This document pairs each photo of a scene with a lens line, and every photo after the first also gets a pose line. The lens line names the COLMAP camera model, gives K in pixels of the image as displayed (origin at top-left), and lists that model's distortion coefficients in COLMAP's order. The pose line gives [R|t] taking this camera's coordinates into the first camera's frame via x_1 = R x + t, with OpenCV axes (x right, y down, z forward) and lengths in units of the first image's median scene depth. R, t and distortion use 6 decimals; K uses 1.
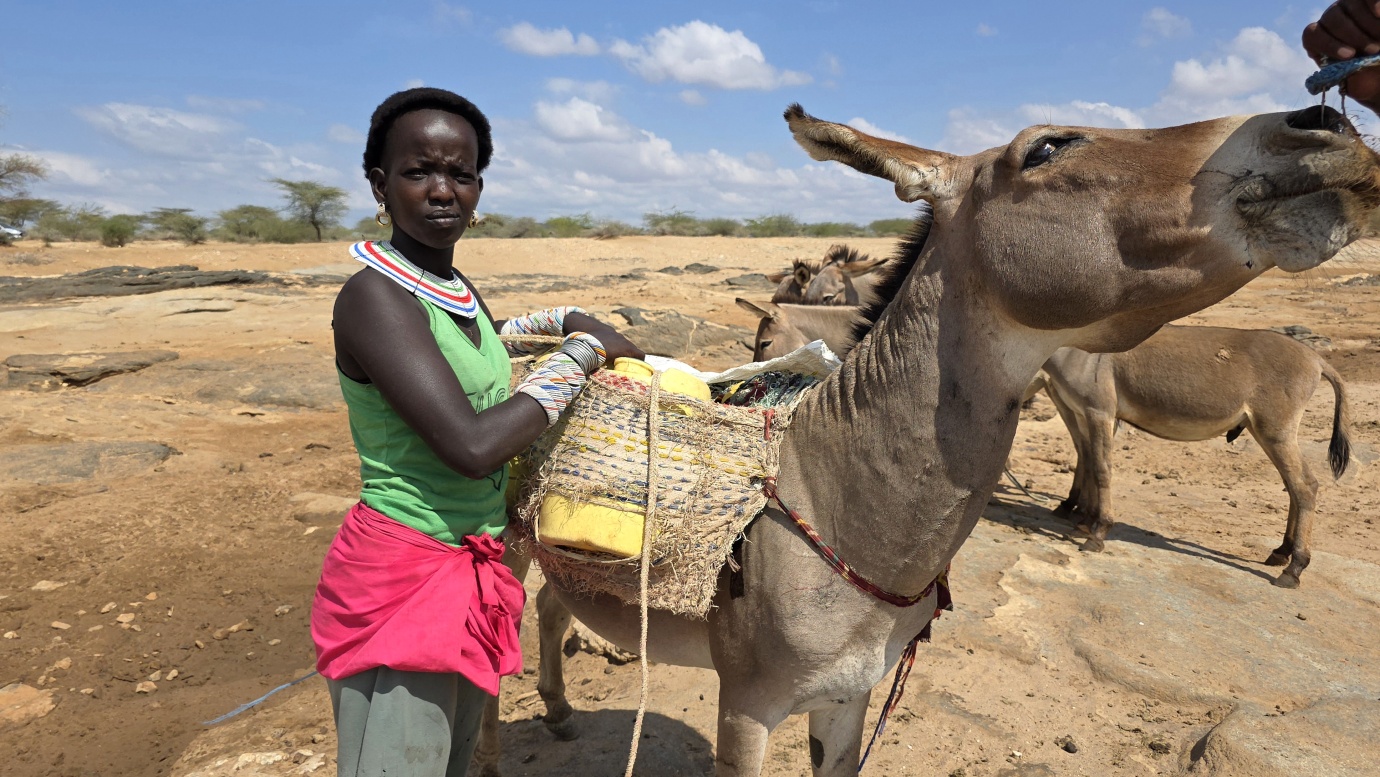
lens RADIAL K [[975.2, 0, 683.9], [0, 975.2, 413.2], [0, 0, 1]] dist [0.048071, -0.049547]
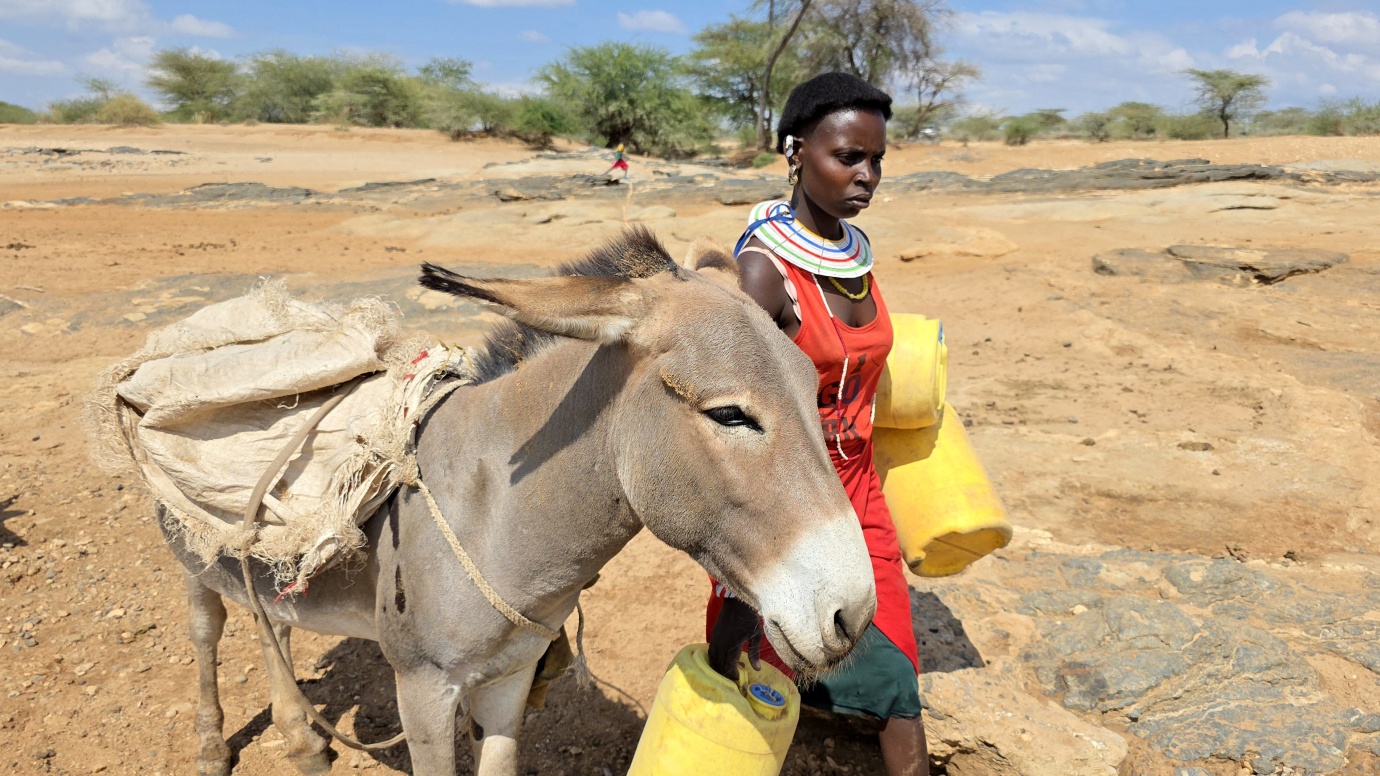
lens RADIAL K [[1002.1, 0, 690.0], [0, 1002.1, 388.0], [0, 0, 1]] dist [0.054888, -0.059846]
pose [[0.693930, 0.165220, -0.700831, -0.145494], [-0.117922, 0.986254, 0.115747, 0.009732], [0.710321, 0.002323, 0.703874, -0.010900]]
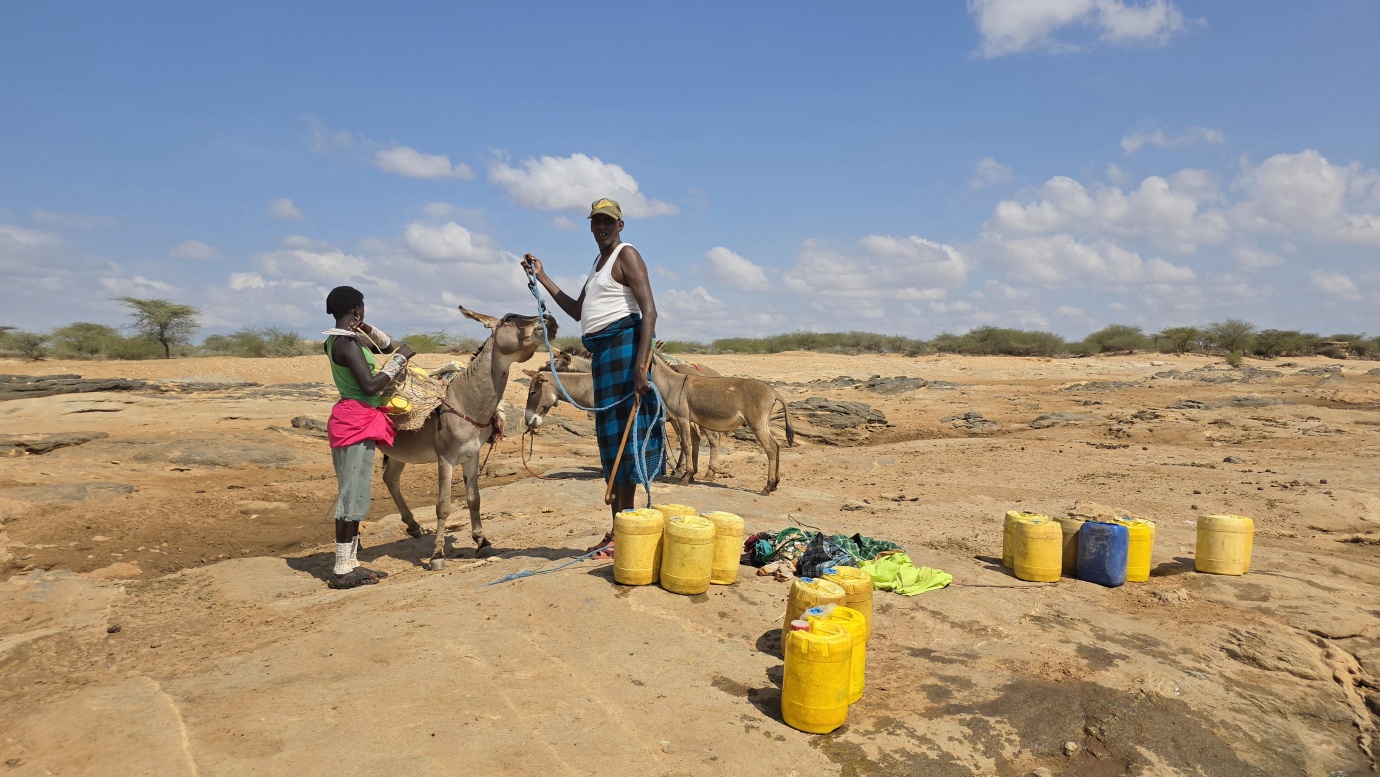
lens RADIAL K [[940.3, 0, 692.7], [0, 940.3, 395.3], [0, 0, 1]] dist [0.046985, -0.041717]
pose [[0.987216, -0.007080, 0.159229, 0.023773], [0.028458, 0.990790, -0.132381, 0.040693], [-0.156825, 0.135220, 0.978326, -0.183876]]
